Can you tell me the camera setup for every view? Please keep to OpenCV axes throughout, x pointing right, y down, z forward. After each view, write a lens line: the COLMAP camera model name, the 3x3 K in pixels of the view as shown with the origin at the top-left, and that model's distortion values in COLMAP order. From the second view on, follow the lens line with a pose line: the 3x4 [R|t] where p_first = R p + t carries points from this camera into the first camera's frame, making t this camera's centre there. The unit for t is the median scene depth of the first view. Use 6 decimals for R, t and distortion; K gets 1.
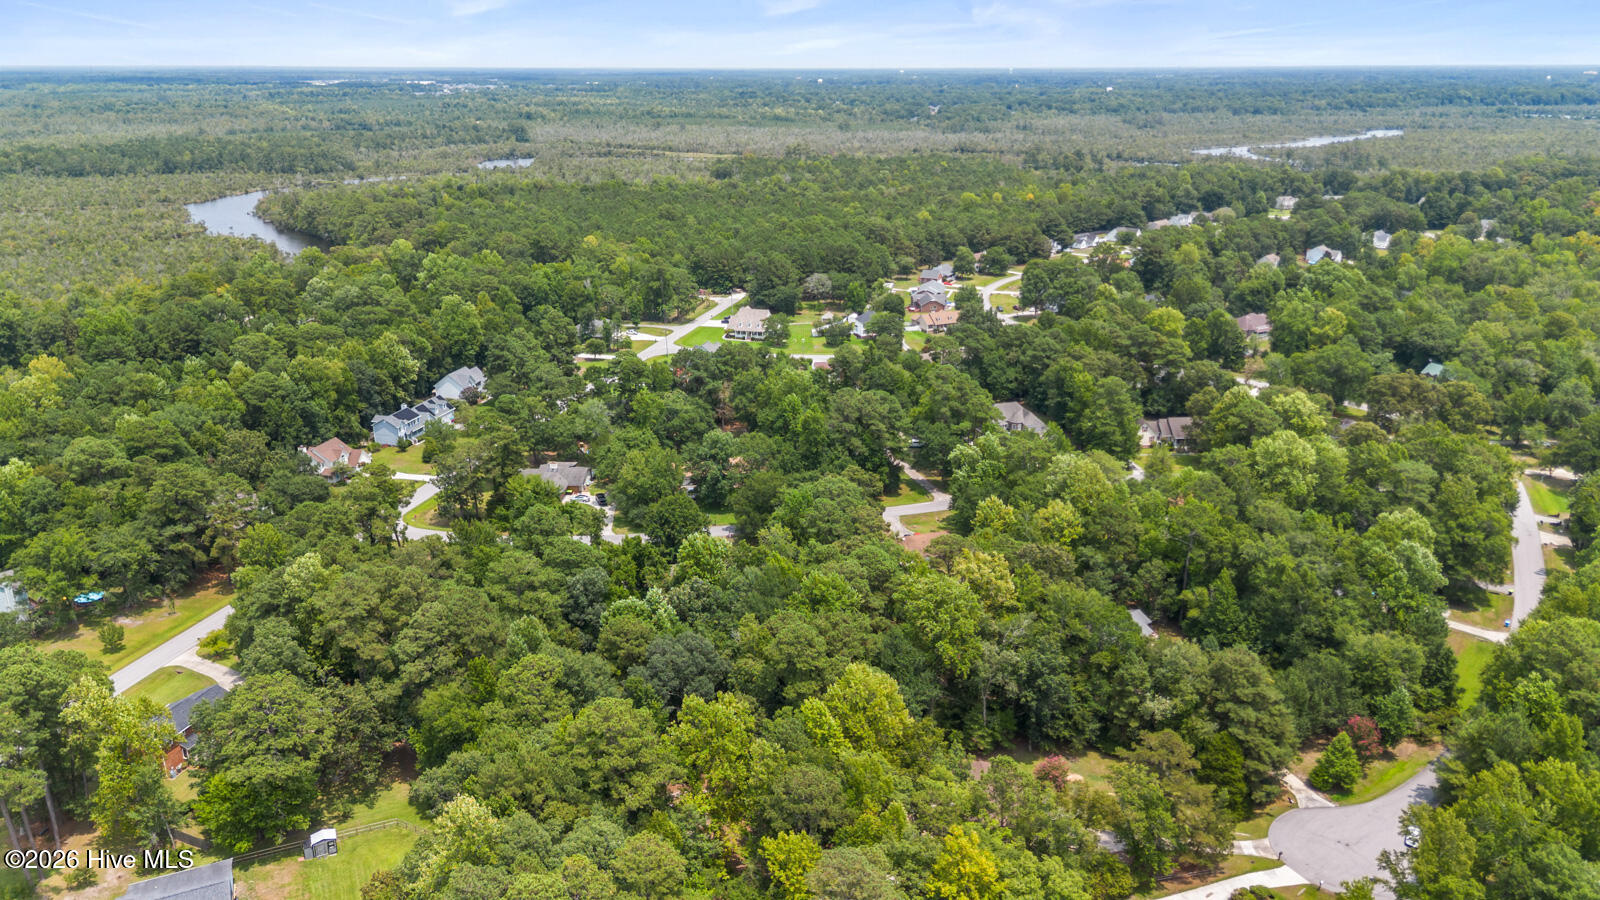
lens RADIAL K [[1160.2, 0, 790.0], [0, 1160.2, 440.5], [0, 0, 1]] dist [0.056207, -0.034766]
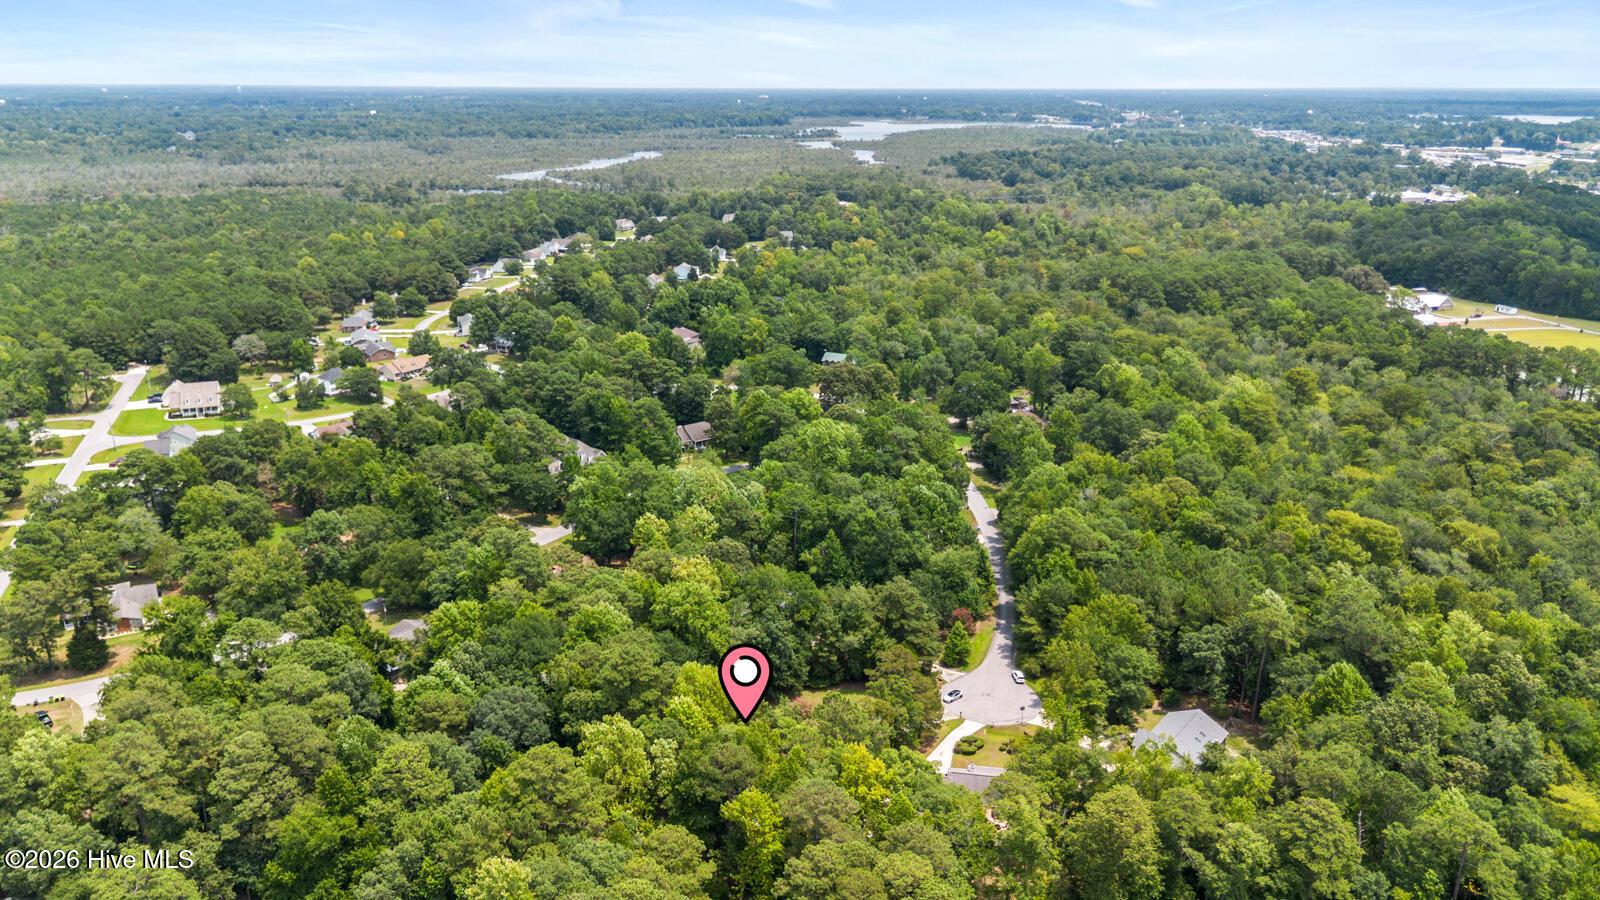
lens RADIAL K [[1160.2, 0, 809.1], [0, 1160.2, 450.2], [0, 0, 1]] dist [0.056207, -0.034766]
pose [[0.814599, -0.173512, 0.553464, -0.101428], [0.177488, 0.983003, 0.046942, -0.012438], [-0.552202, 0.059994, 0.831549, -0.017524]]
